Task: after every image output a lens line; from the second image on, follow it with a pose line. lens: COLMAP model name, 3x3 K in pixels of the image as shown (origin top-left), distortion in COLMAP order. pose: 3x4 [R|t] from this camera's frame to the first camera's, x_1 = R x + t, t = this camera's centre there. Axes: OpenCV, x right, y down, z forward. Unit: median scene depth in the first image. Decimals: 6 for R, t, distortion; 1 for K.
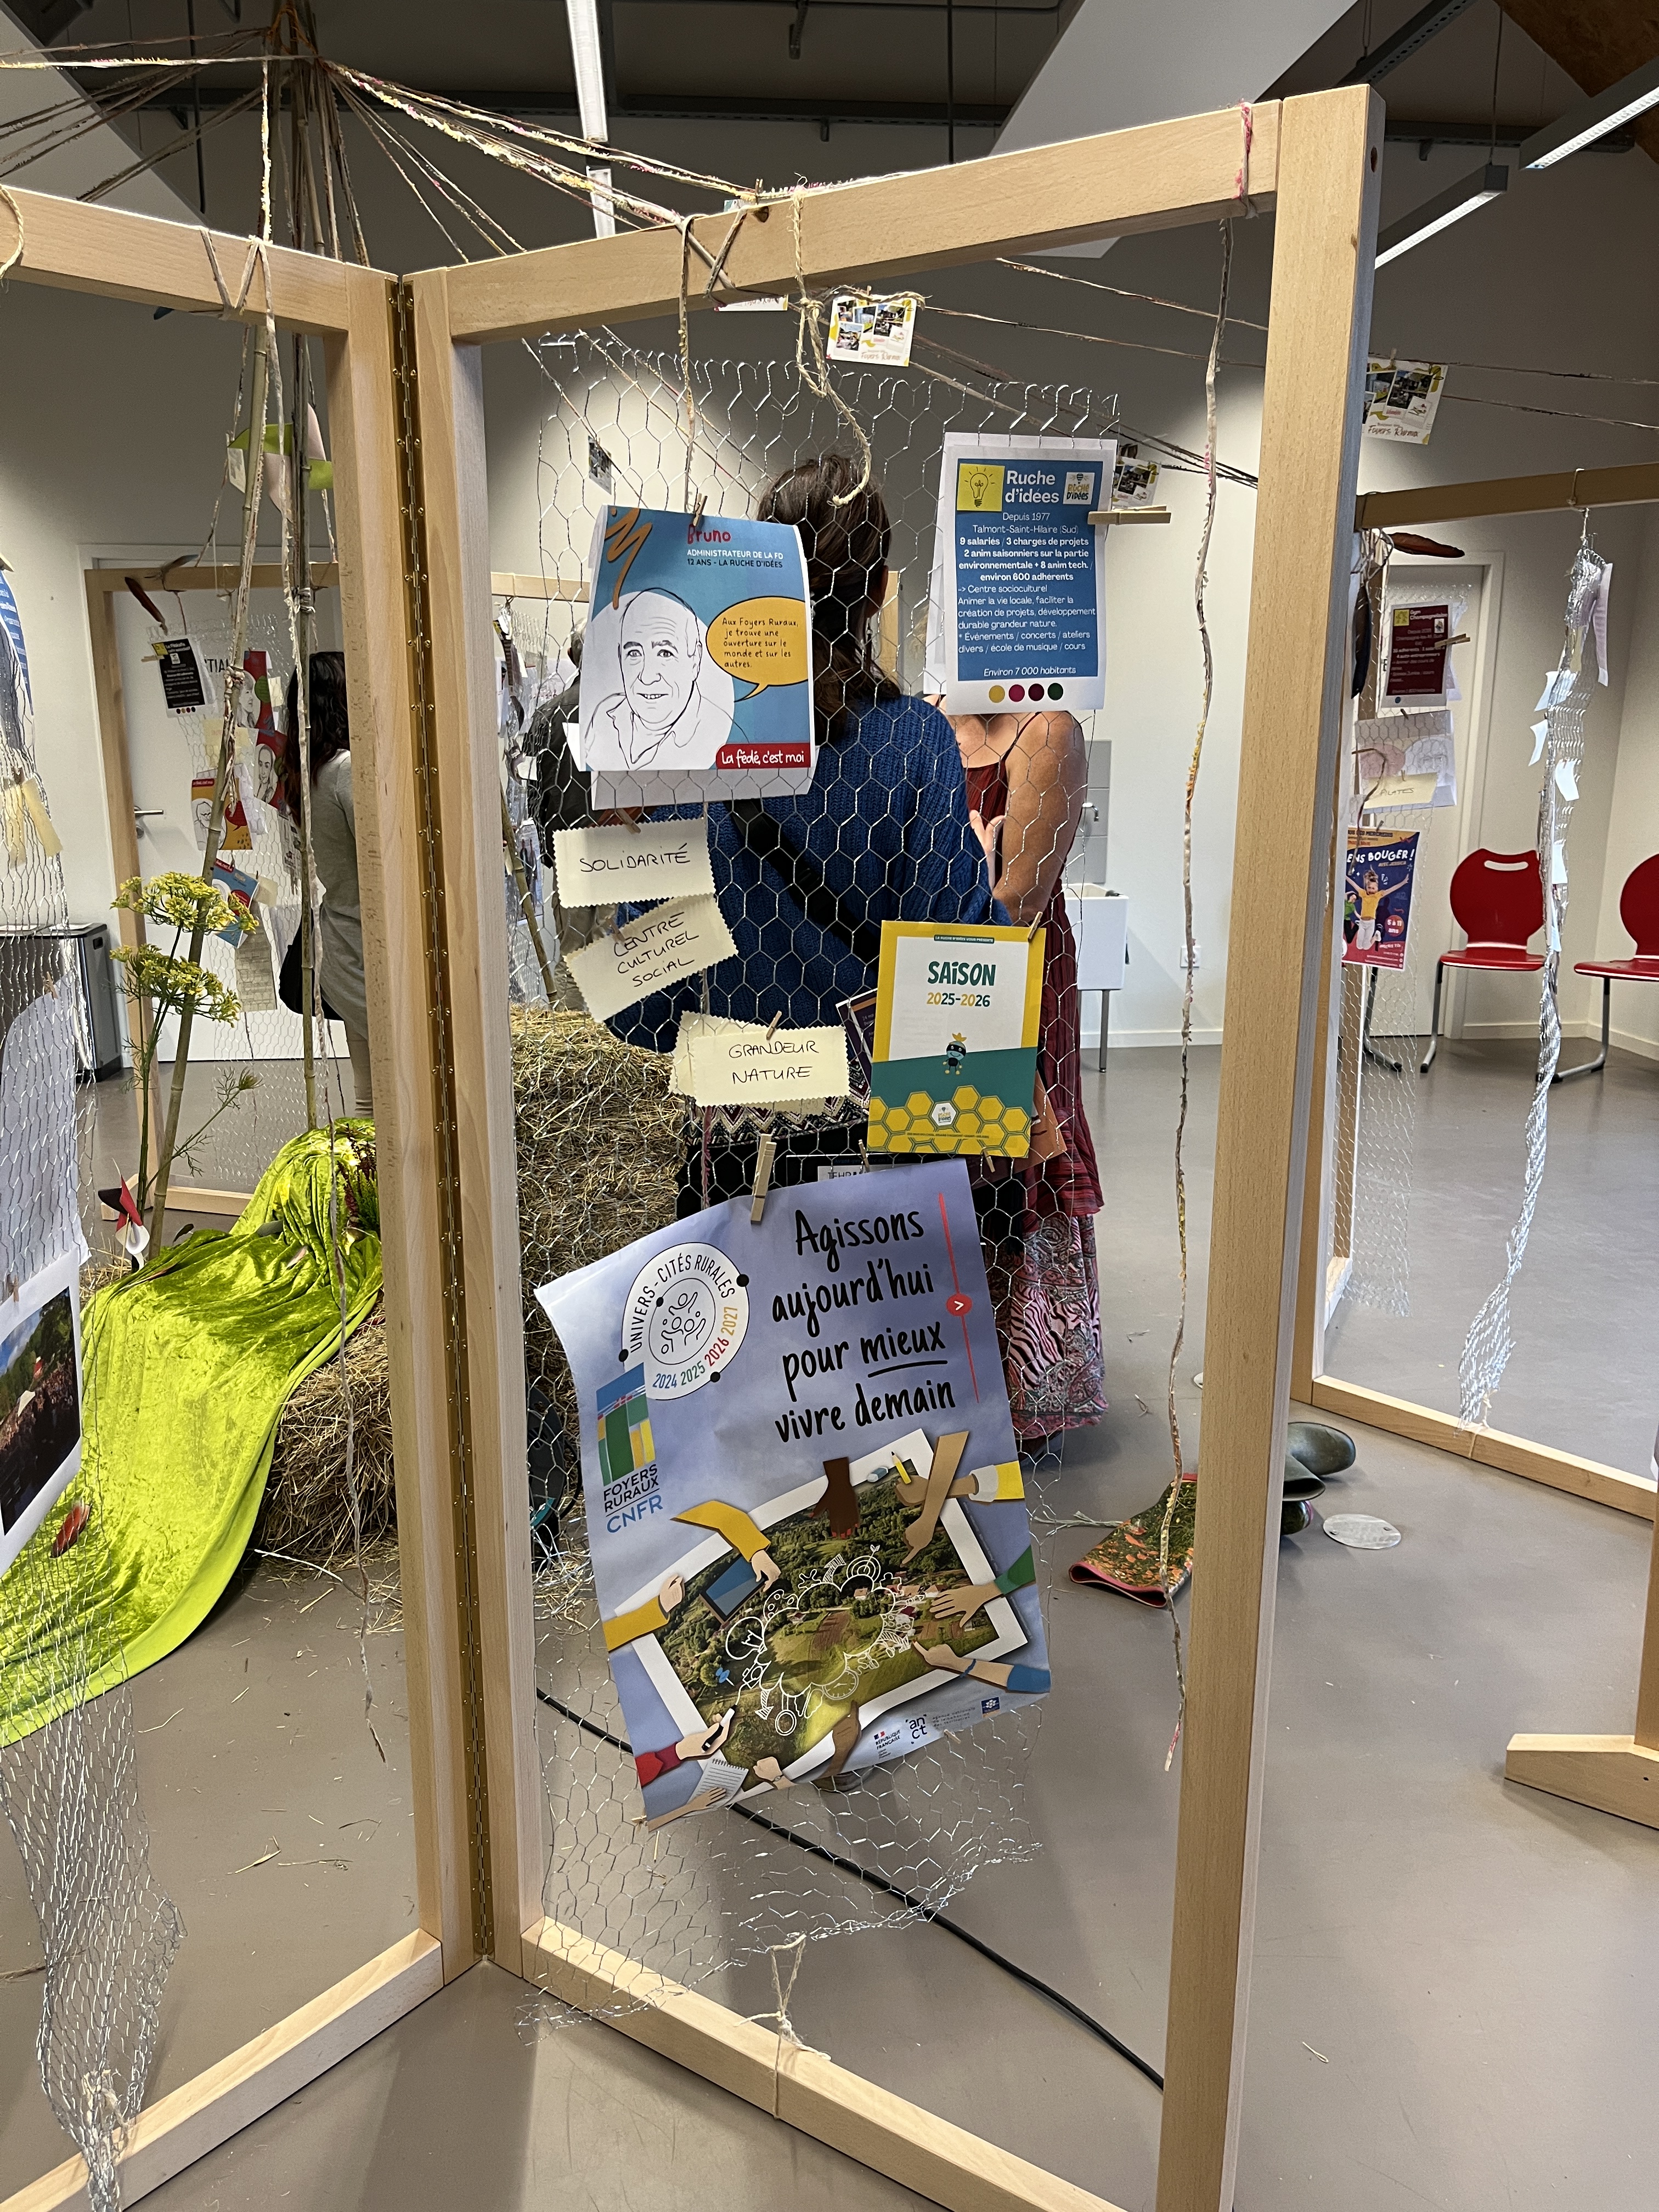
lens RADIAL K [[1620.3, 0, 829.5], [0, 1620.3, 1106.0], [0, 0, 1]] dist [0.029789, -0.109339]
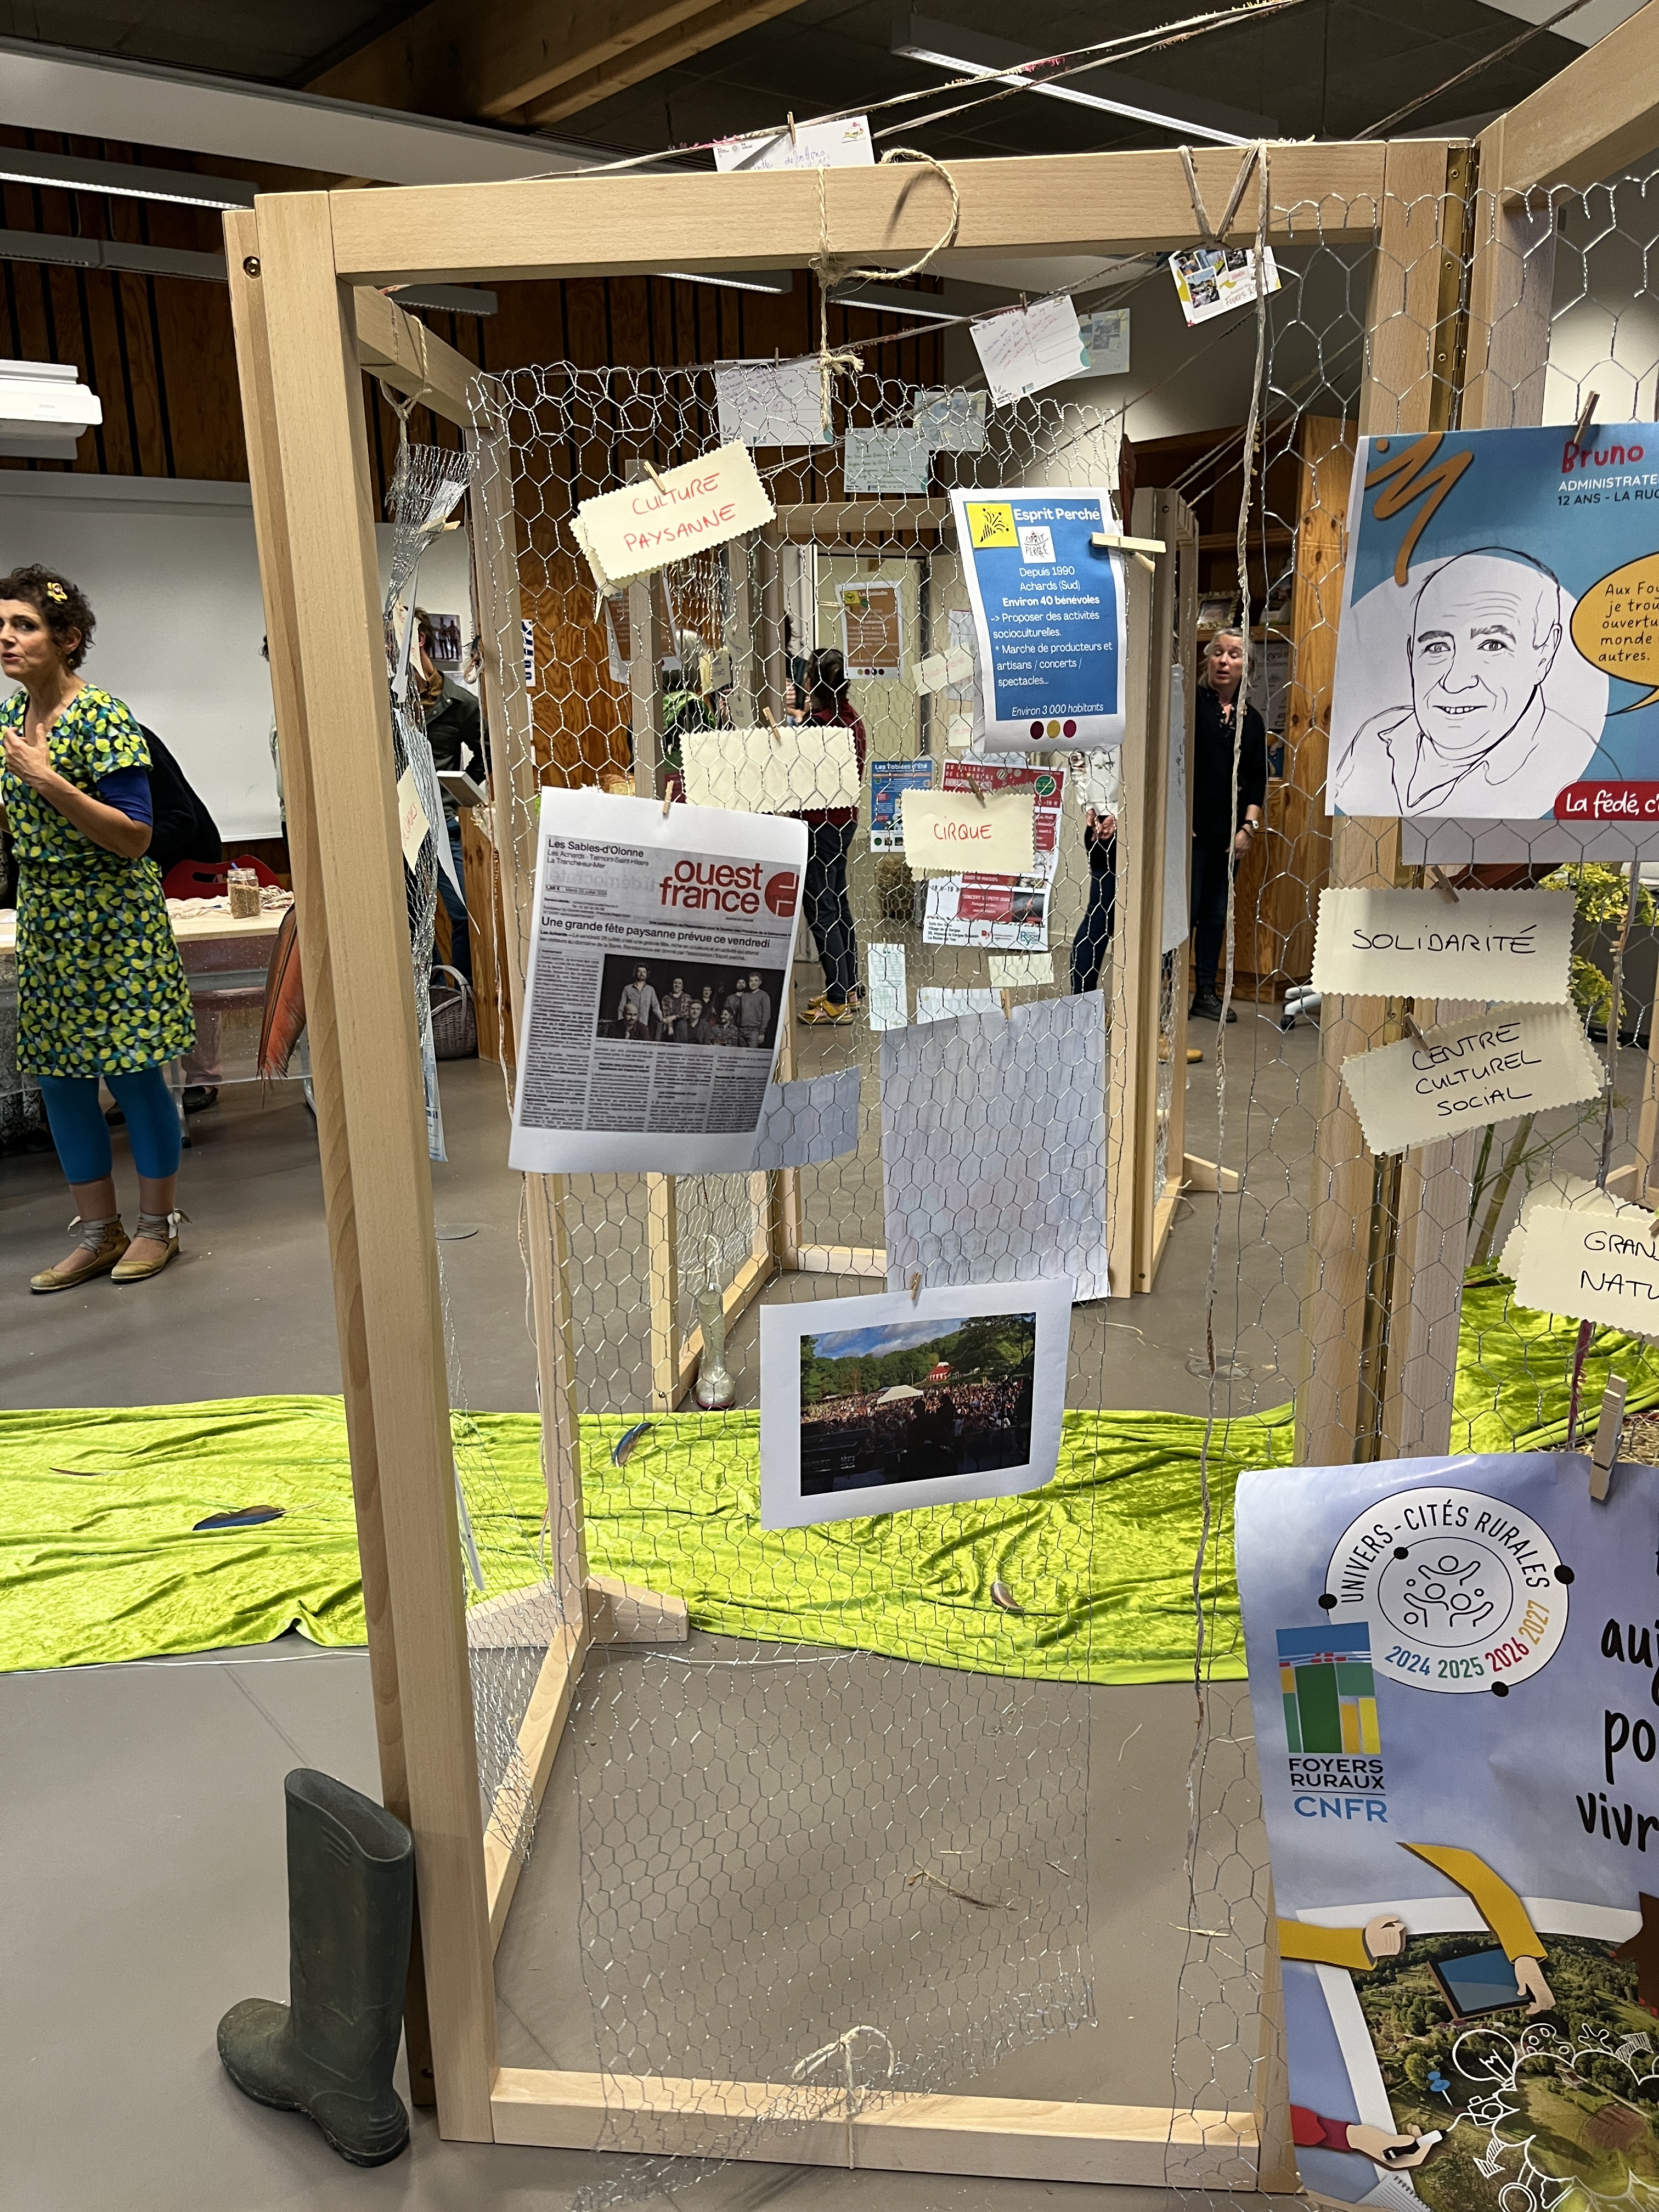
lens RADIAL K [[1635.7, 0, 799.6], [0, 1635.7, 1099.4], [0, 0, 1]] dist [0.066523, -0.111789]
pose [[0.542342, 0.198228, -0.816438, 0.299776], [-0.172101, 0.977373, 0.122979, -0.116047], [0.822342, 0.073812, 0.564186, 0.351597]]
